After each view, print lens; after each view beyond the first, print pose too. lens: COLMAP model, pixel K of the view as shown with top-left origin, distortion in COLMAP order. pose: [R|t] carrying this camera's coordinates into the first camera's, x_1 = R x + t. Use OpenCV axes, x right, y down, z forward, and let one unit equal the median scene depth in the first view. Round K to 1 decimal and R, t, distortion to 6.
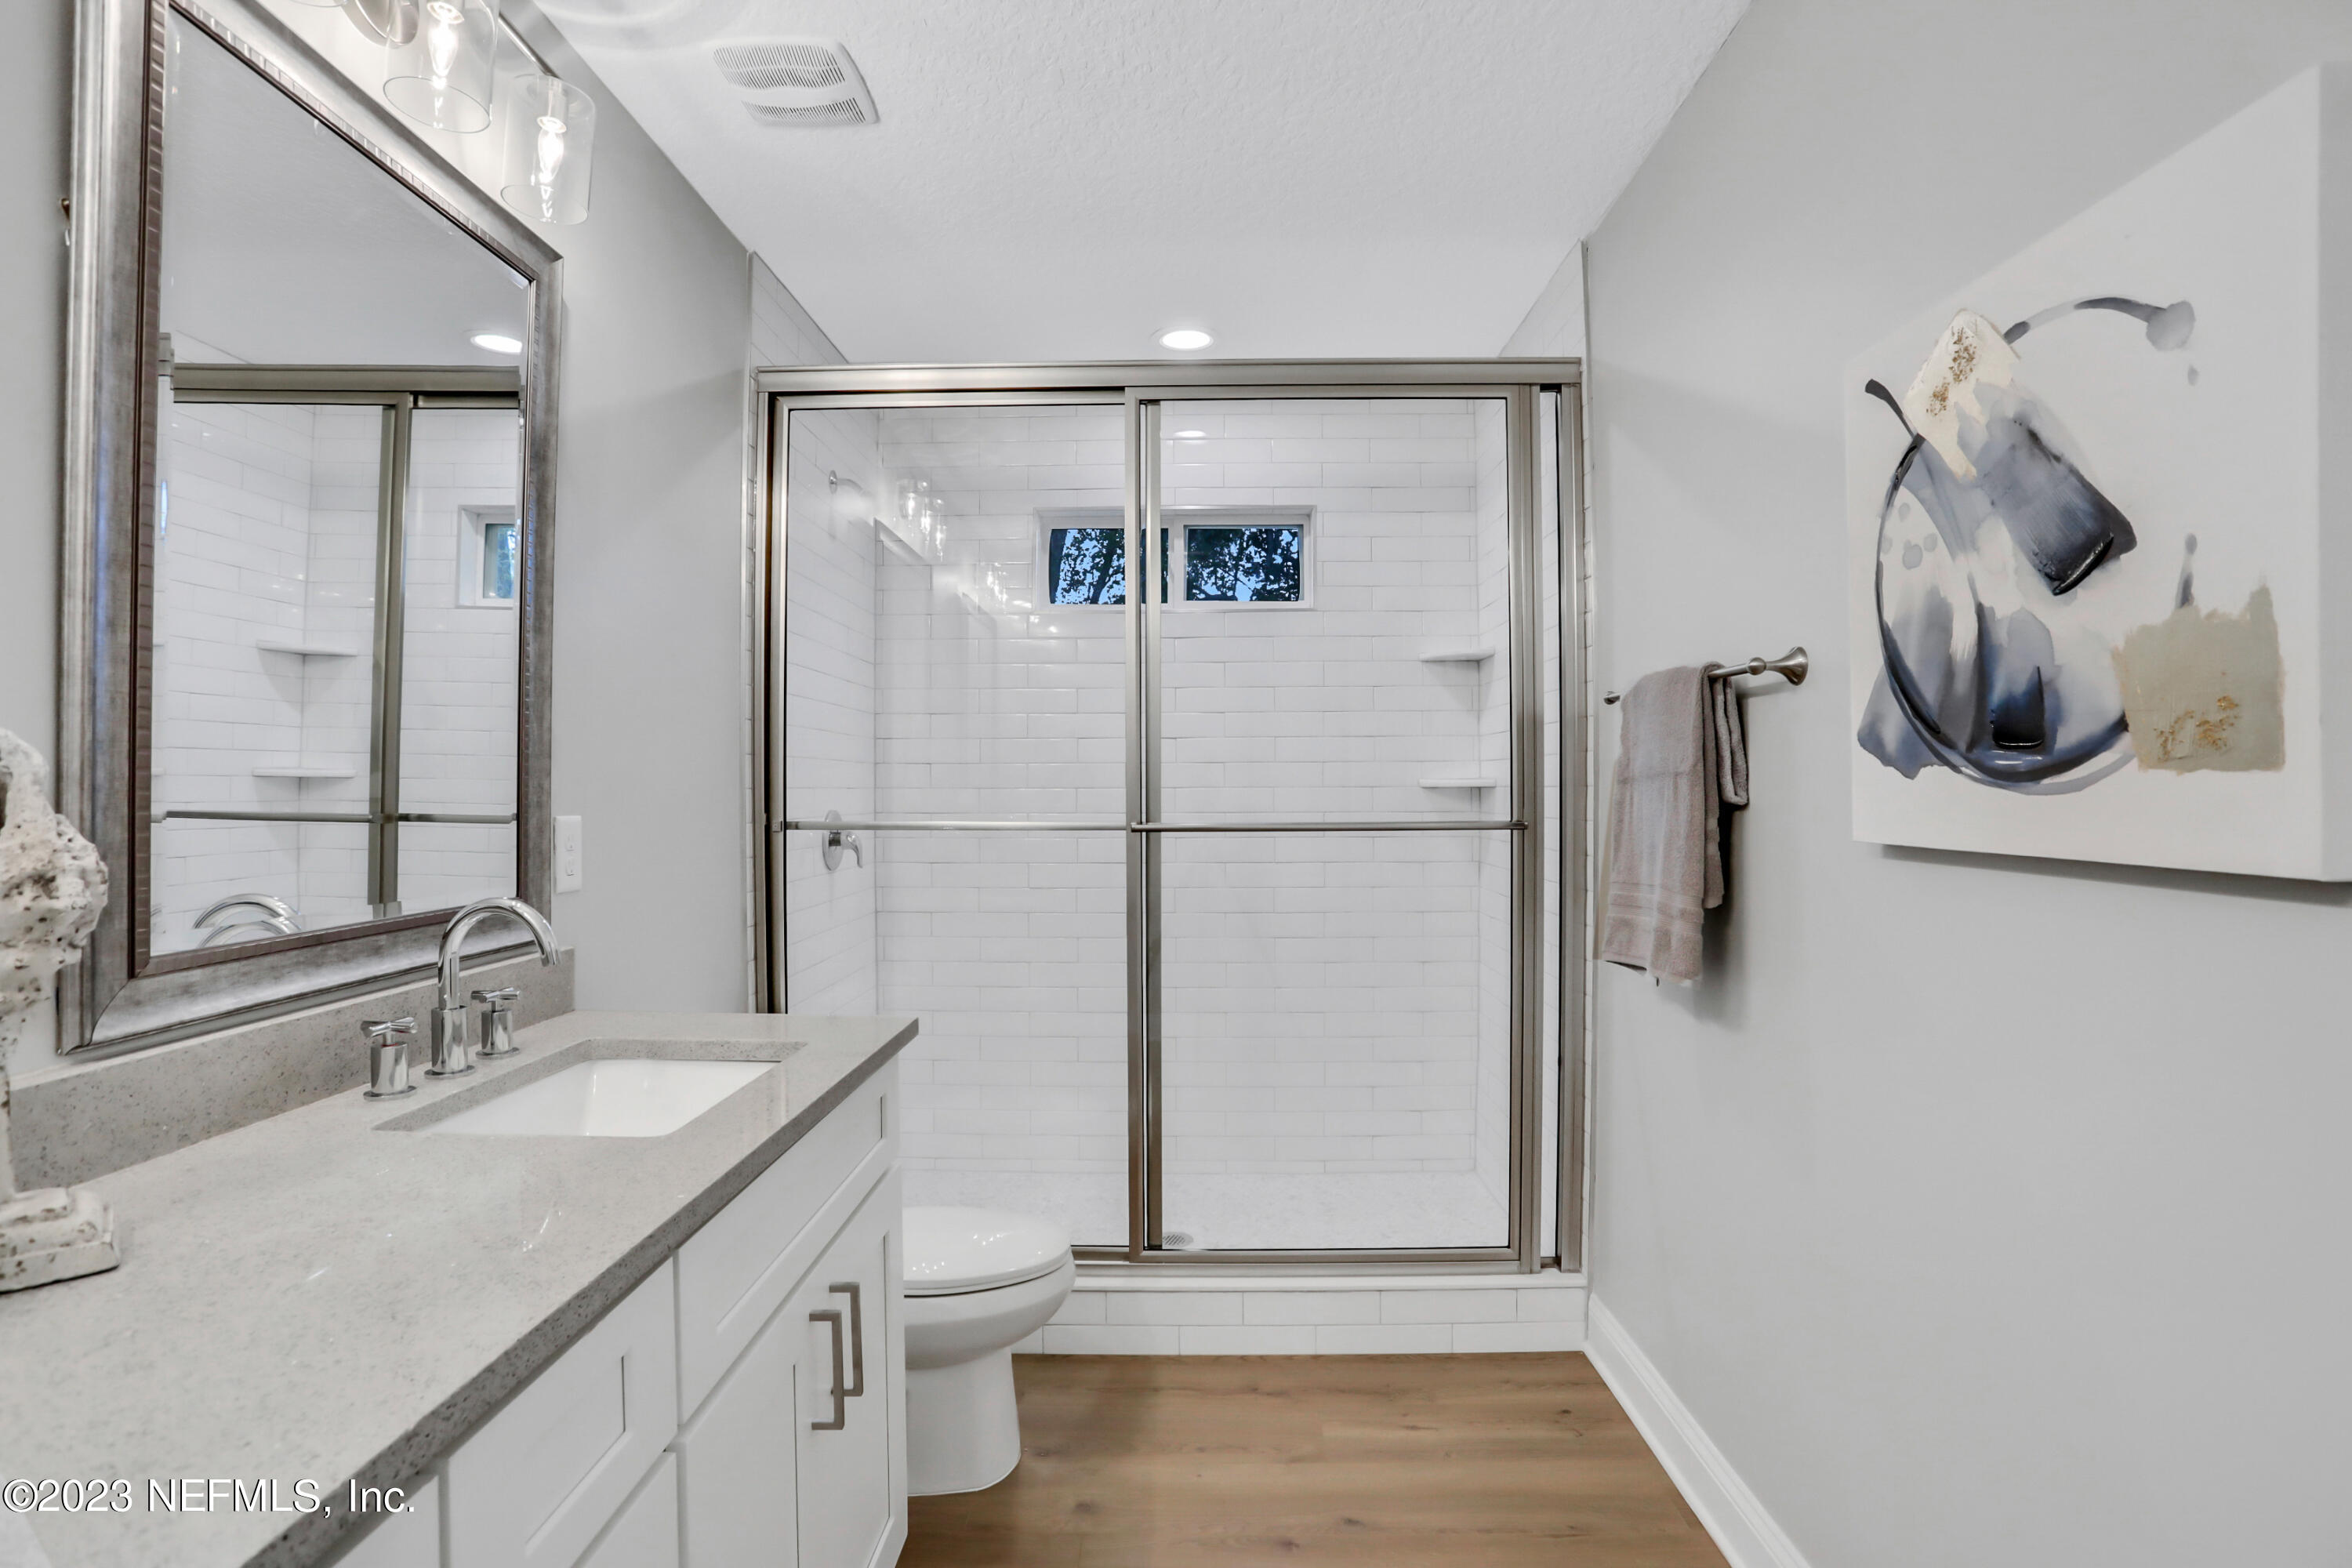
lens RADIAL K [[1167.1, 0, 1179.3], [0, 1167.1, 791.0], [0, 0, 1]] dist [-0.061335, 0.027948]
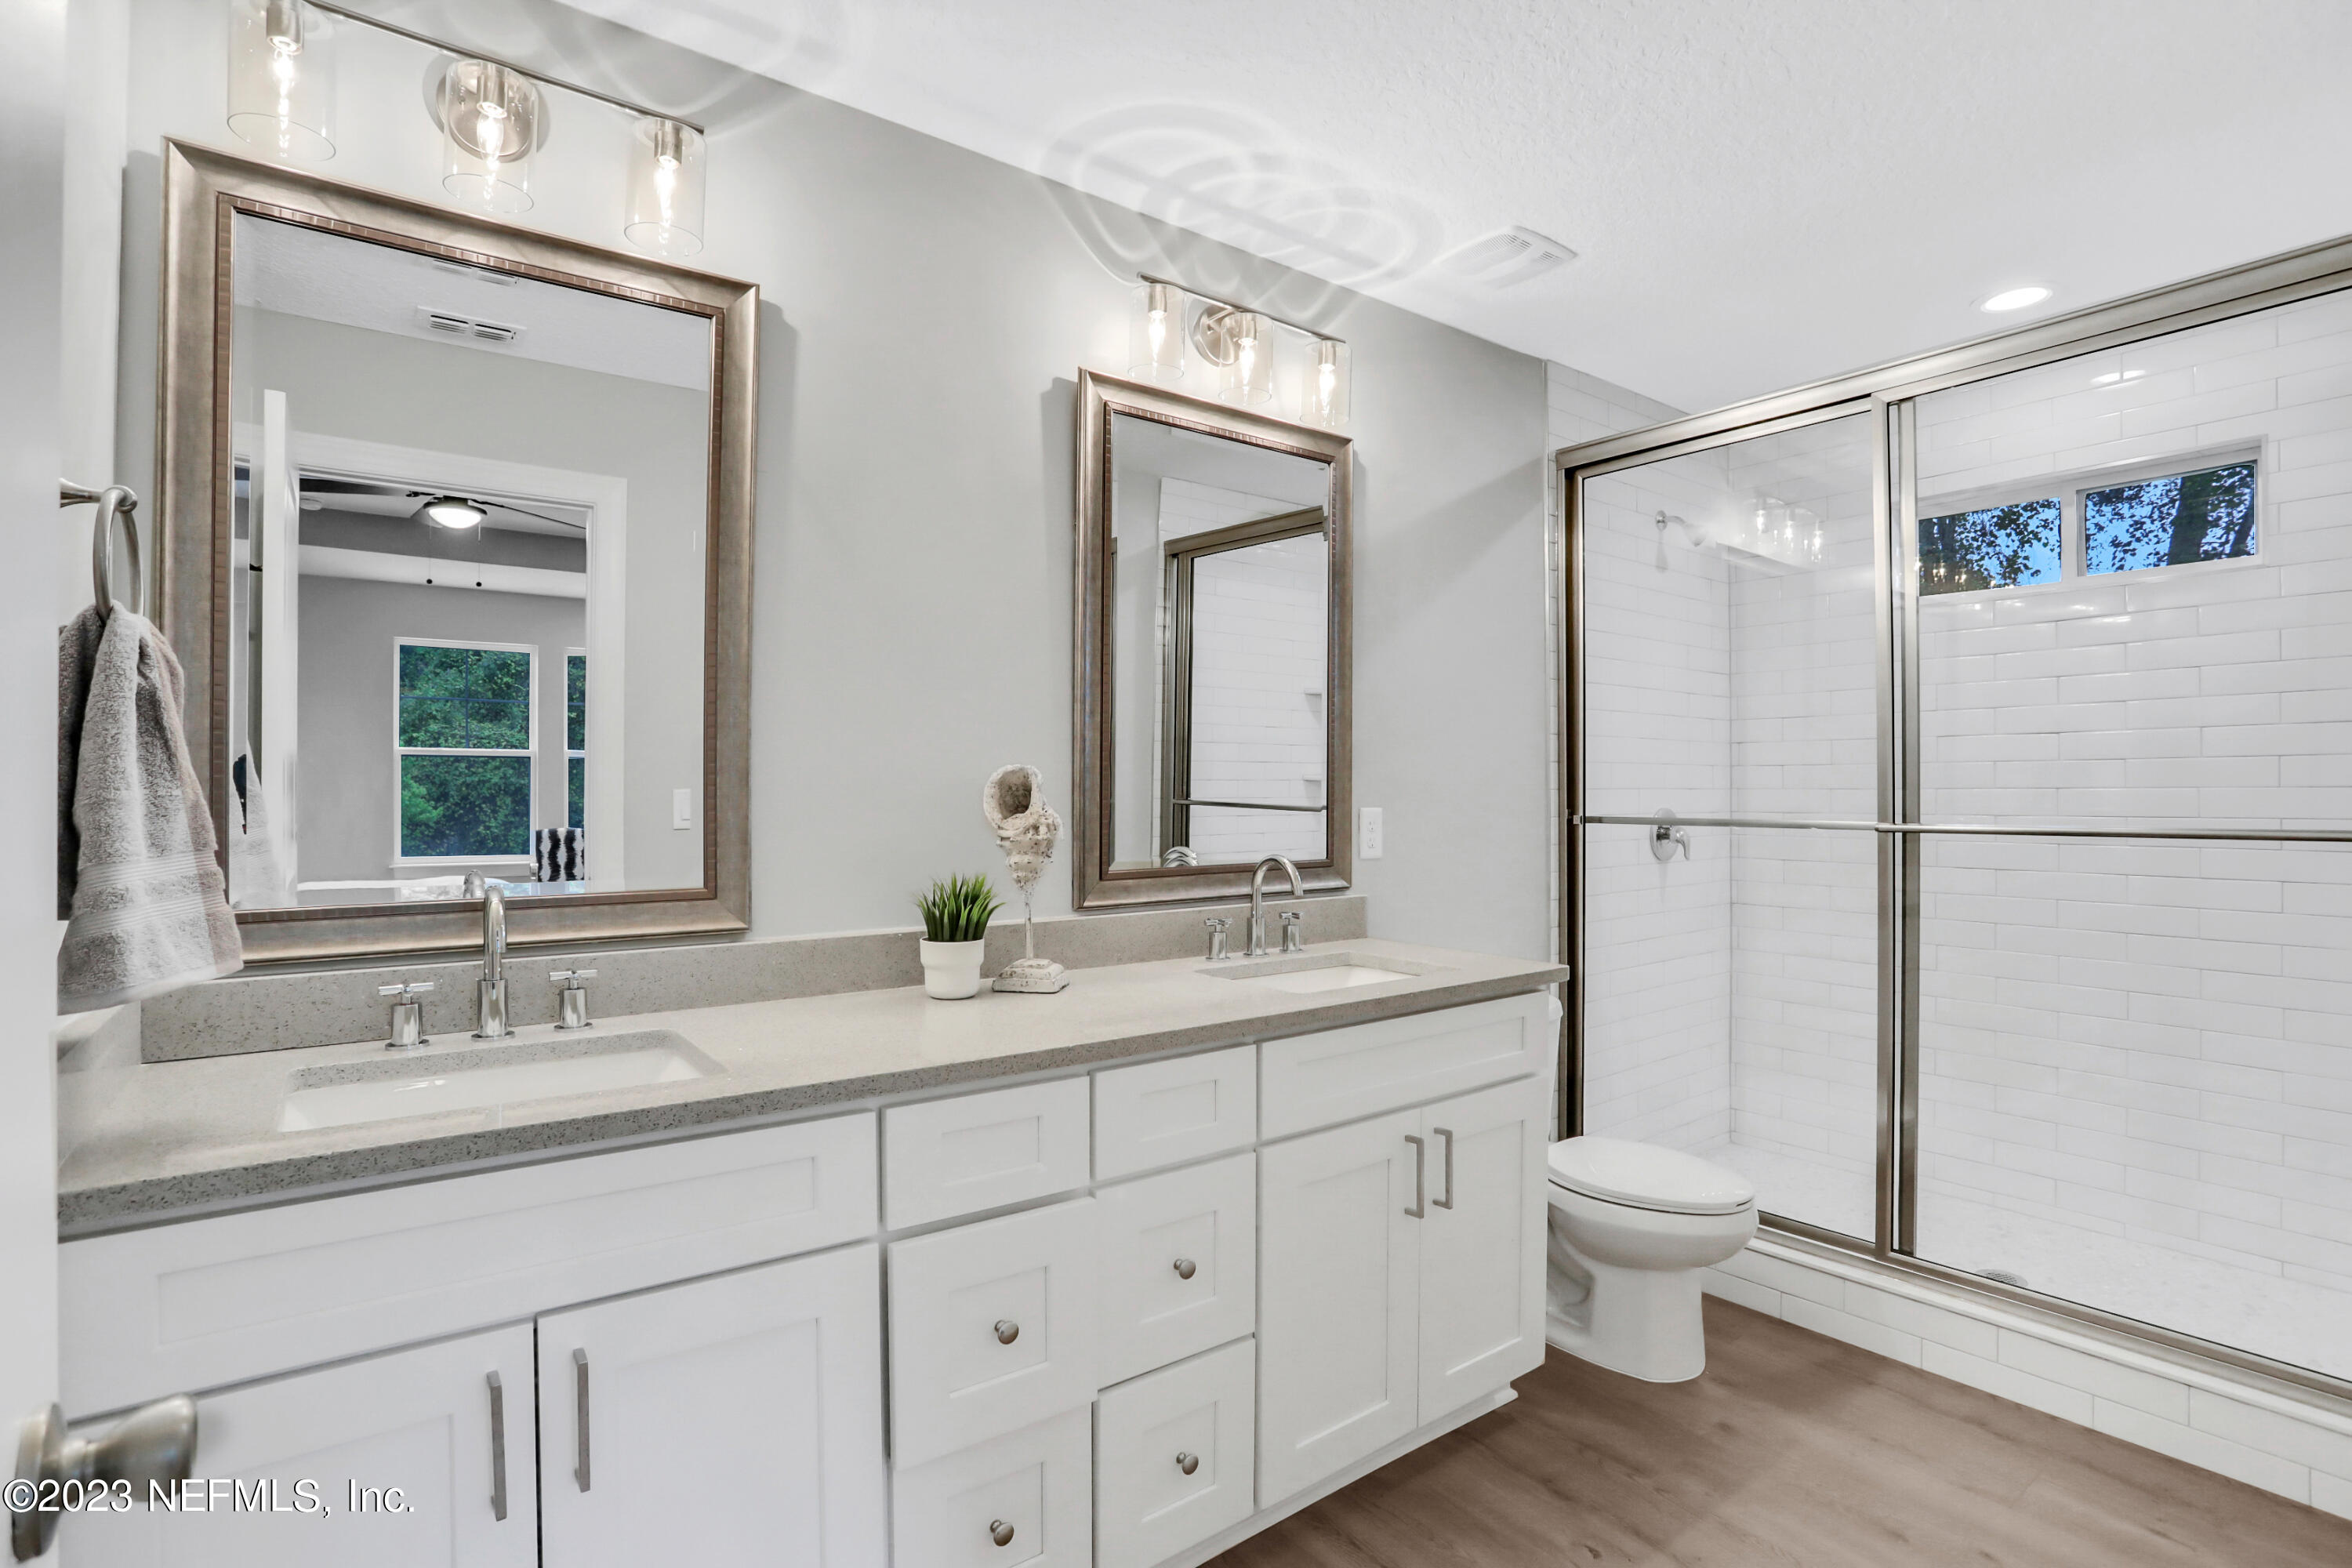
lens RADIAL K [[1253.2, 0, 1187.1], [0, 1253.2, 794.5], [0, 0, 1]] dist [-0.073713, 0.036199]
pose [[0.591441, 0.000189, -0.806348, 0.500366], [-0.000295, 1.000000, 0.000018, 0.003307], [0.806348, 0.000227, 0.591441, -0.120025]]
